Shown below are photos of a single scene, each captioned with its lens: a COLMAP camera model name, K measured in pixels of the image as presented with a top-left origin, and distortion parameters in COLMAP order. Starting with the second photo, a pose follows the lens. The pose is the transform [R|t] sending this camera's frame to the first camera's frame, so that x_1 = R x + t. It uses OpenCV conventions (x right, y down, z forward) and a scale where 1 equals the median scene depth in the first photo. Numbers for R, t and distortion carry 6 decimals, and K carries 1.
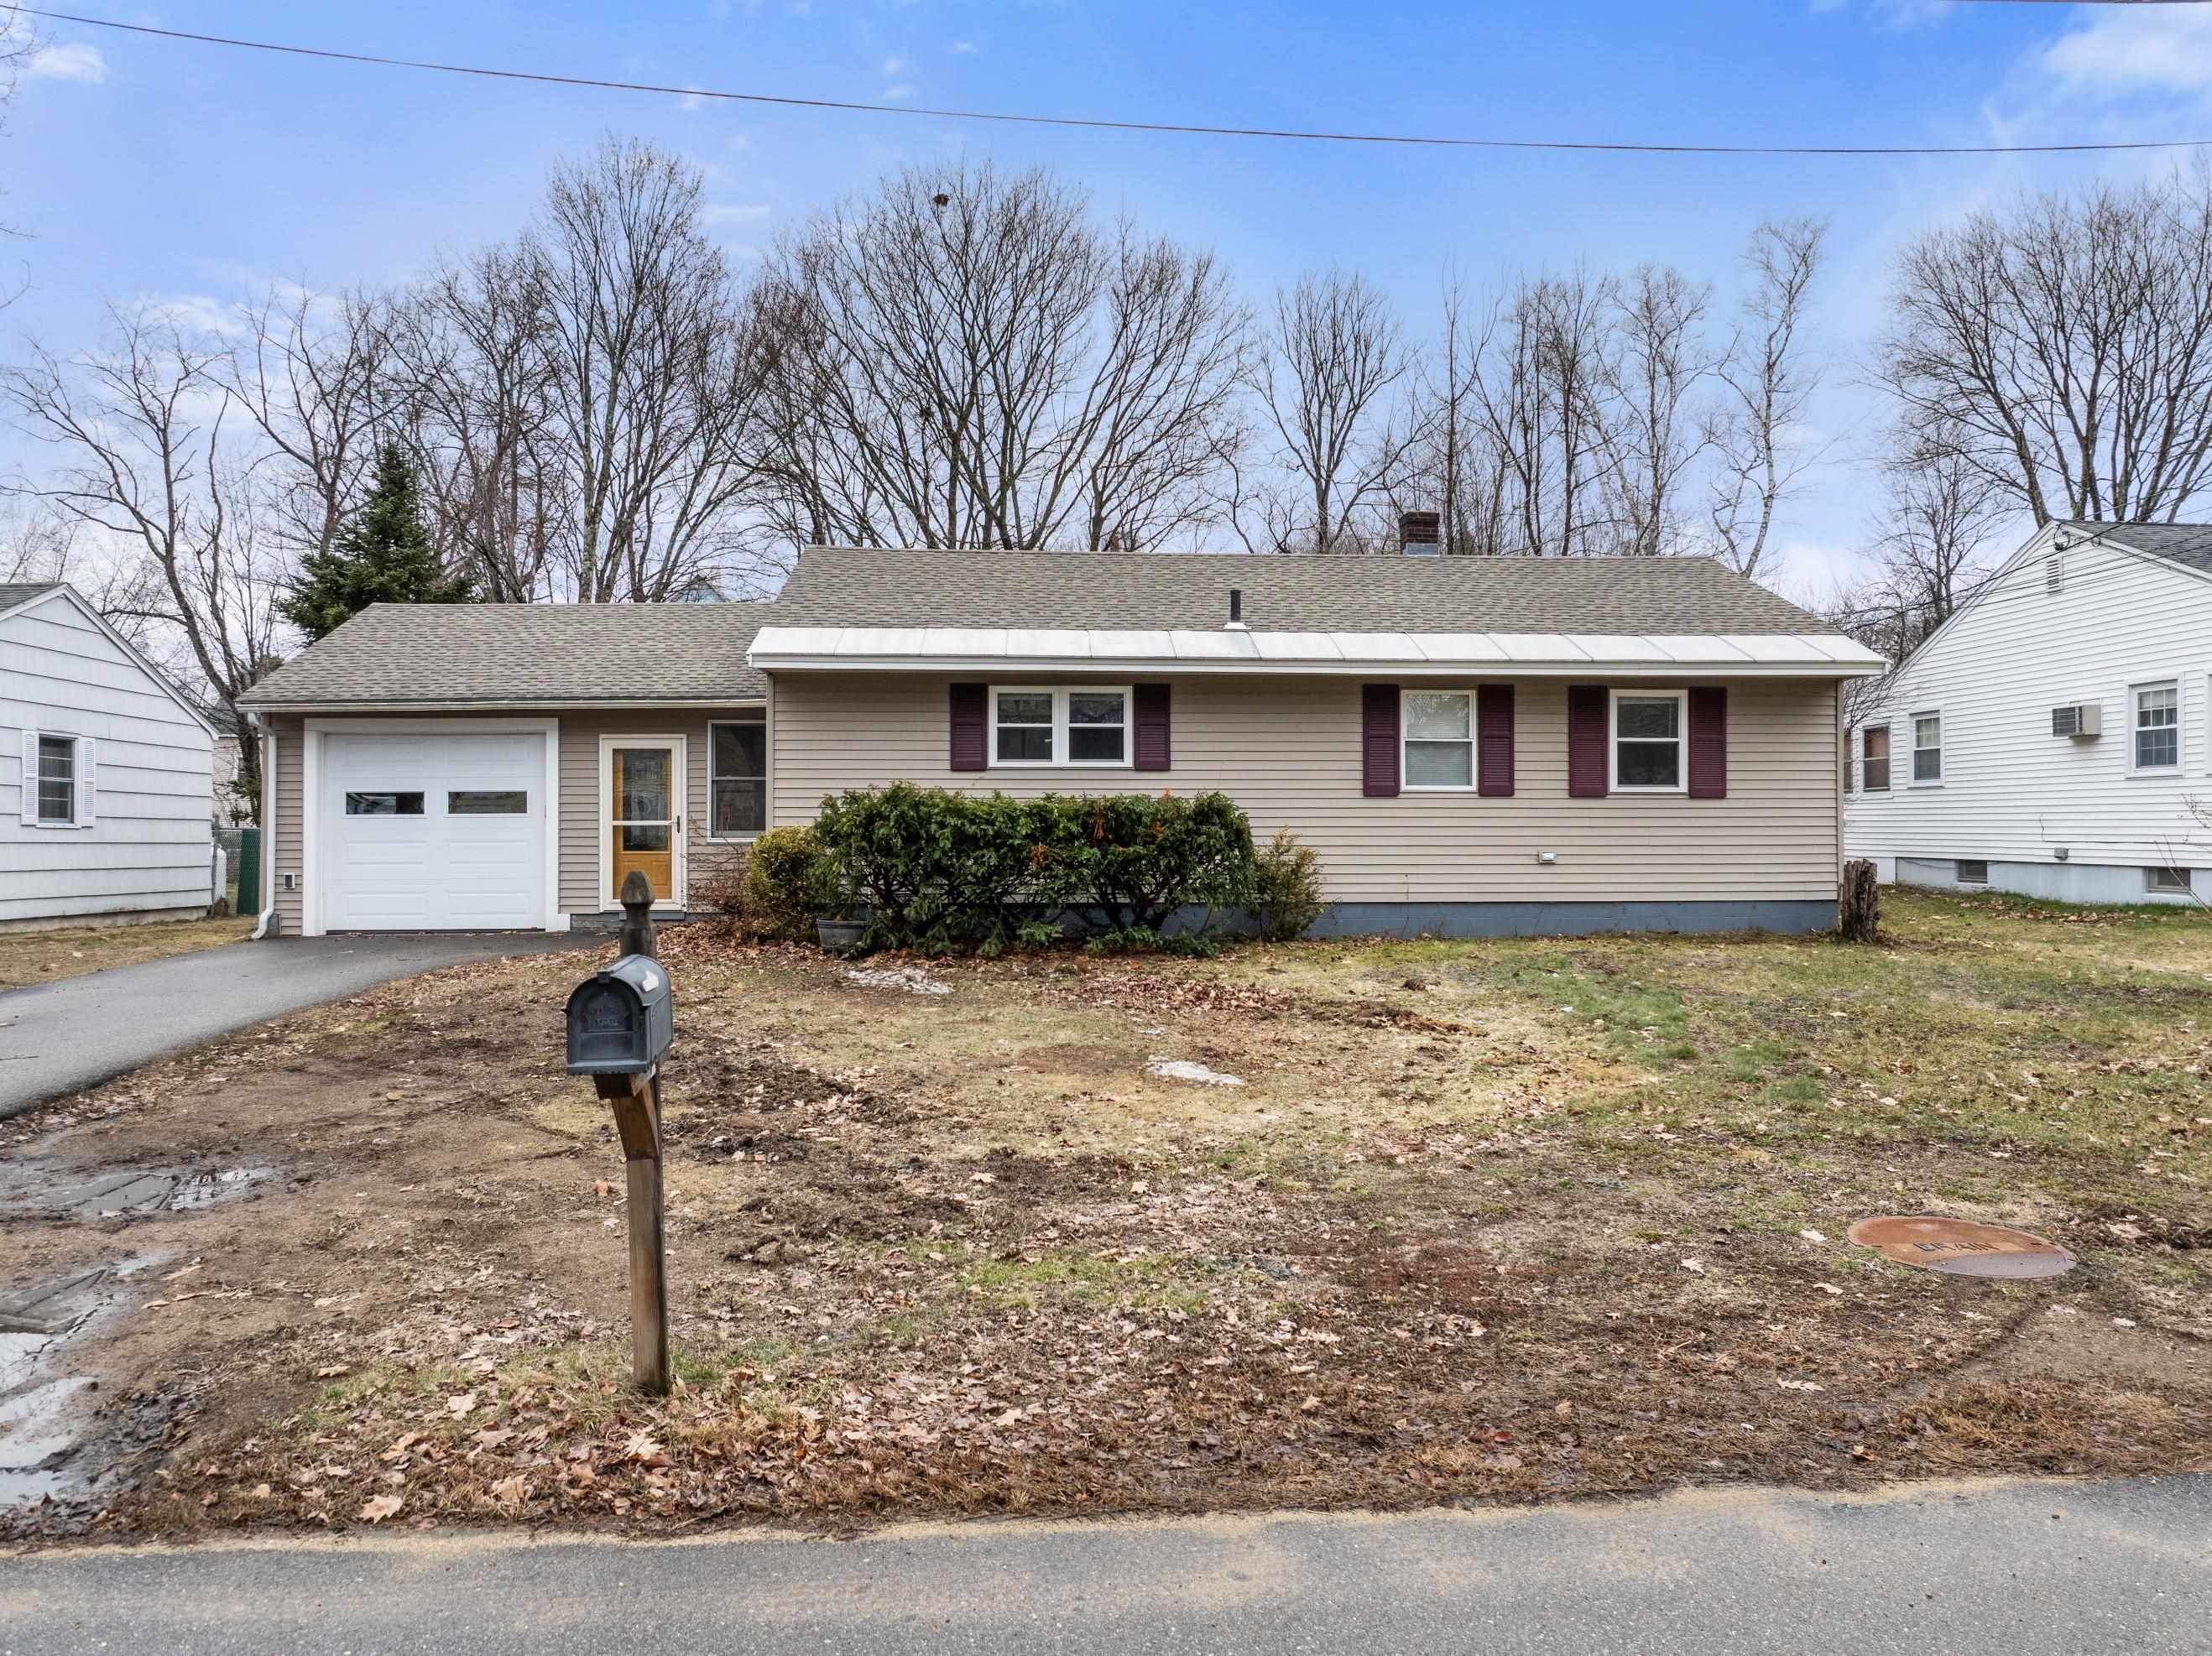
lens RADIAL K [[1556.6, 0, 1110.5], [0, 1556.6, 825.6], [0, 0, 1]] dist [-0.035246, 0.000233]
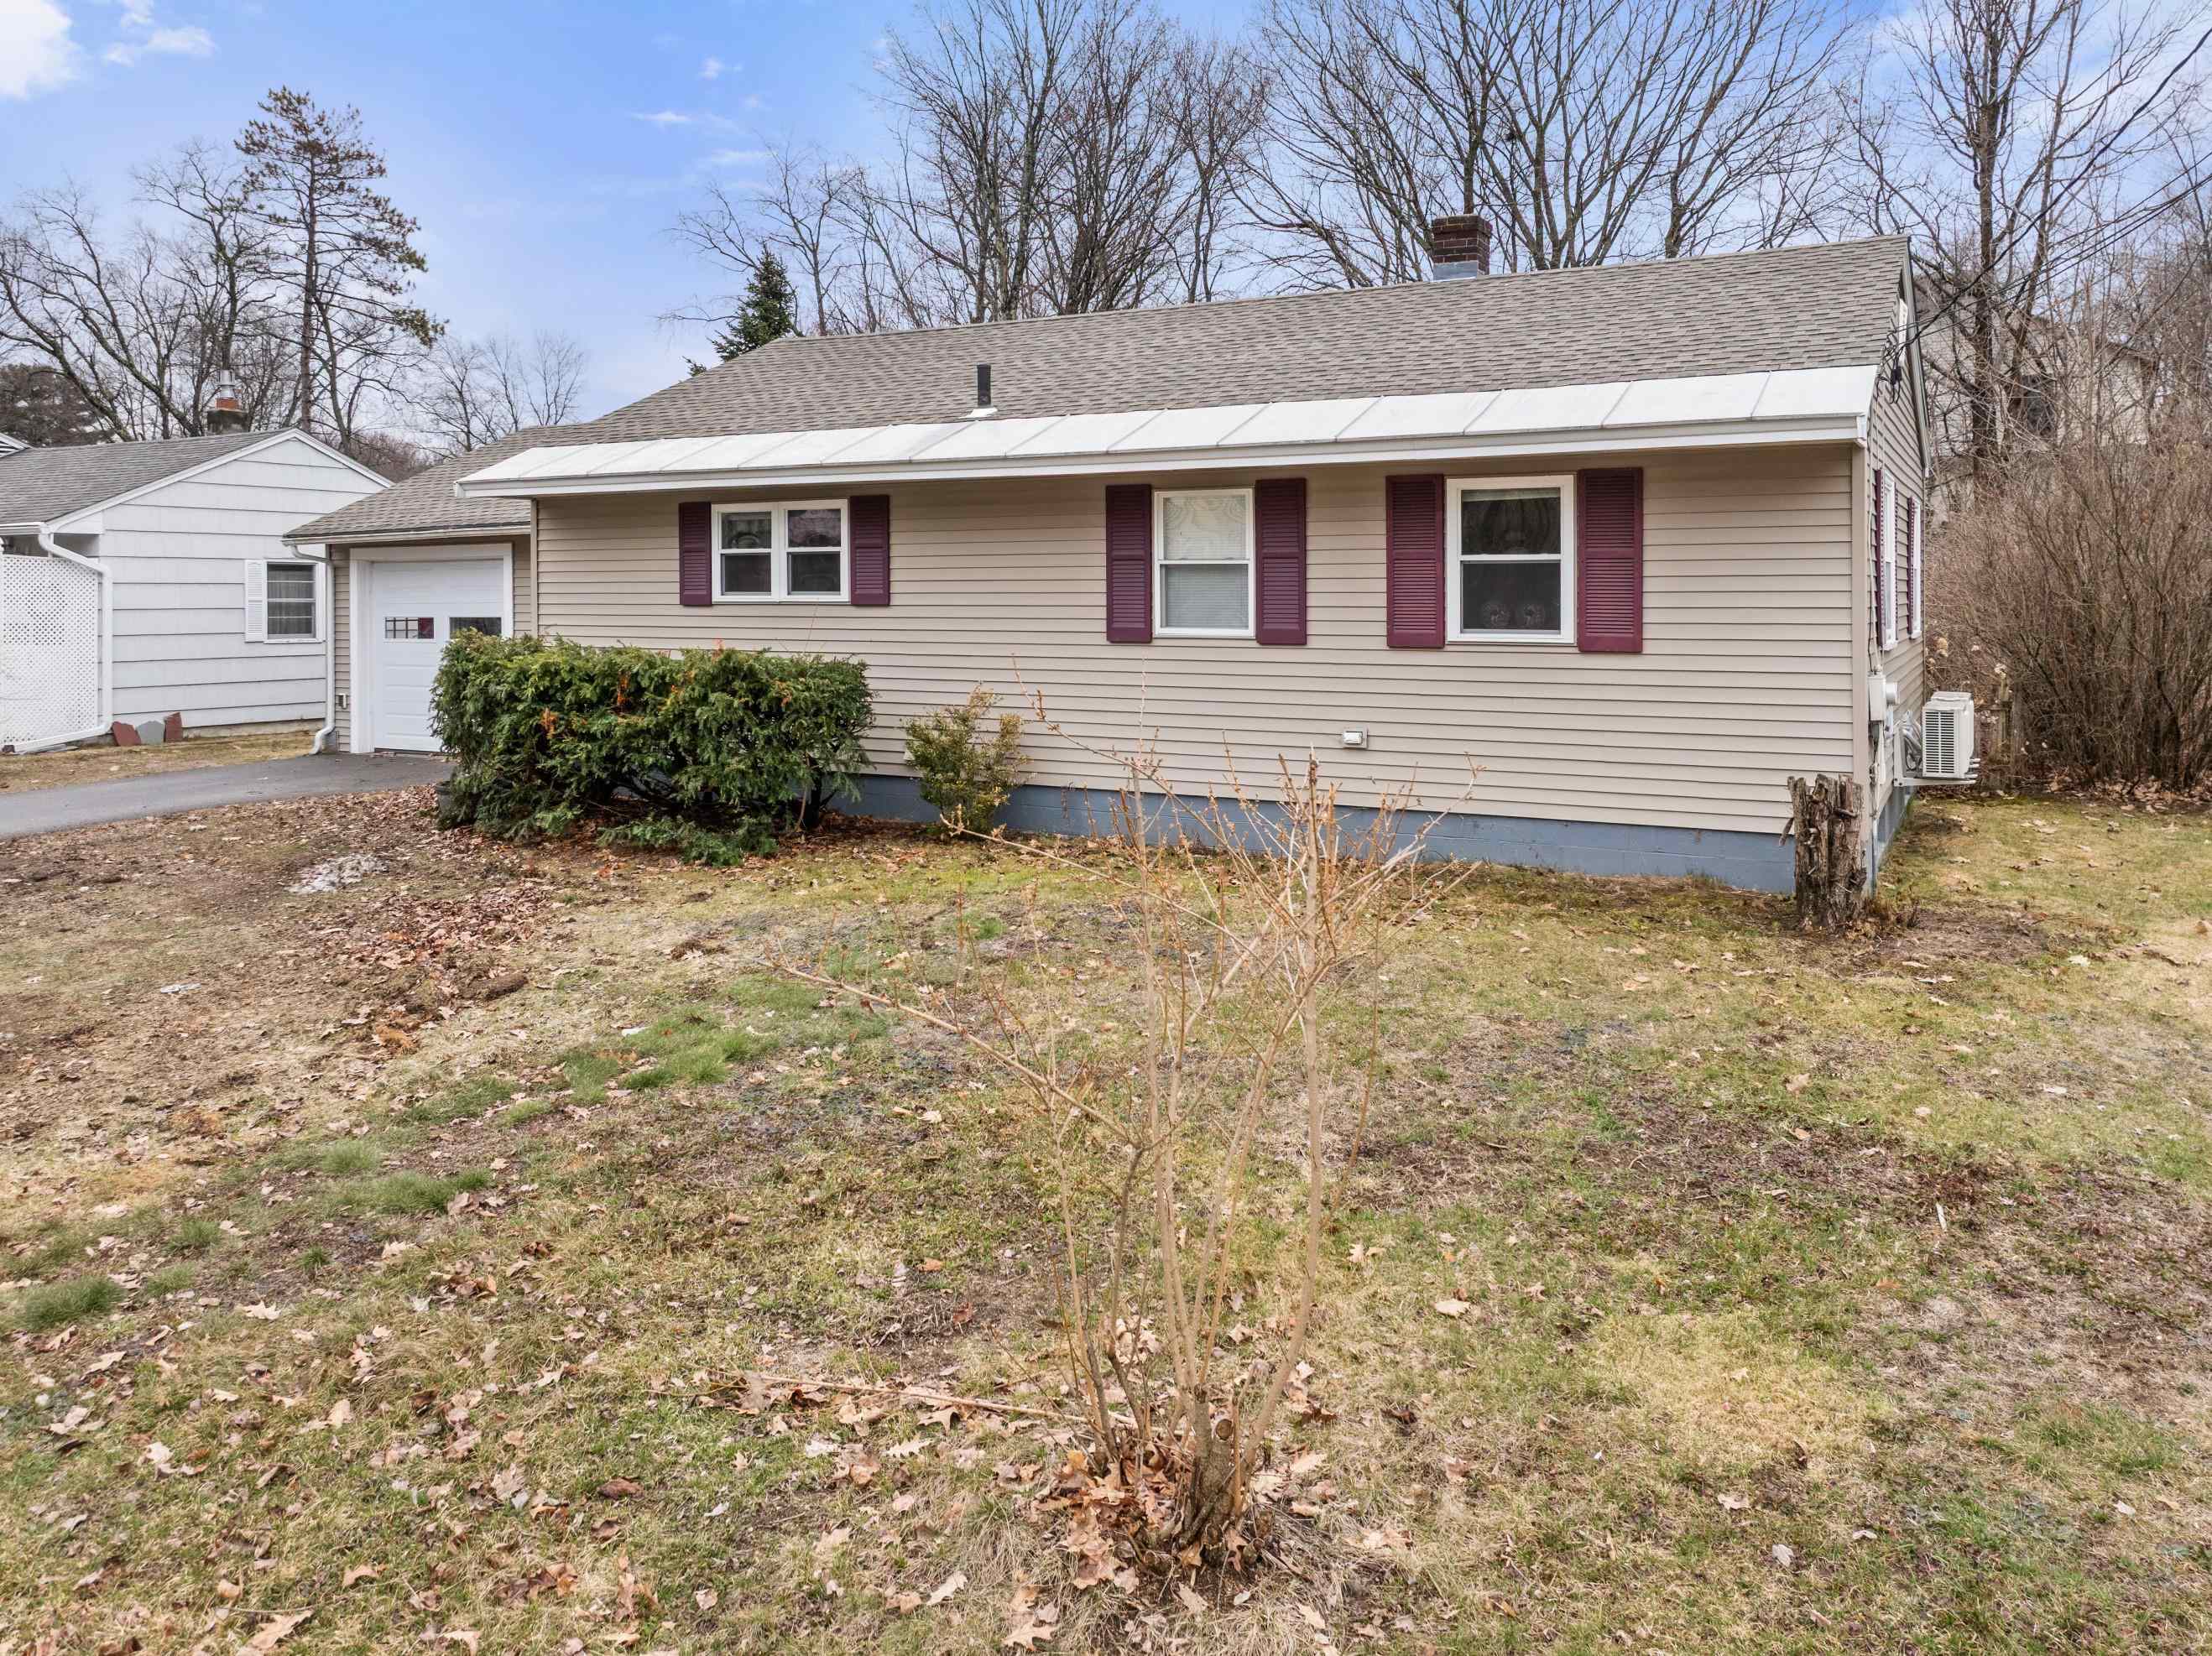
lens RADIAL K [[1628.1, 0, 1119.5], [0, 1628.1, 572.8], [0, 0, 1]] dist [-0.045728, 0.011379]
pose [[0.850432, -0.006994, -0.526039, 0.557788], [0.002451, 0.999953, -0.009333, -0.043673], [0.526080, 0.006648, 0.850409, 0.364180]]
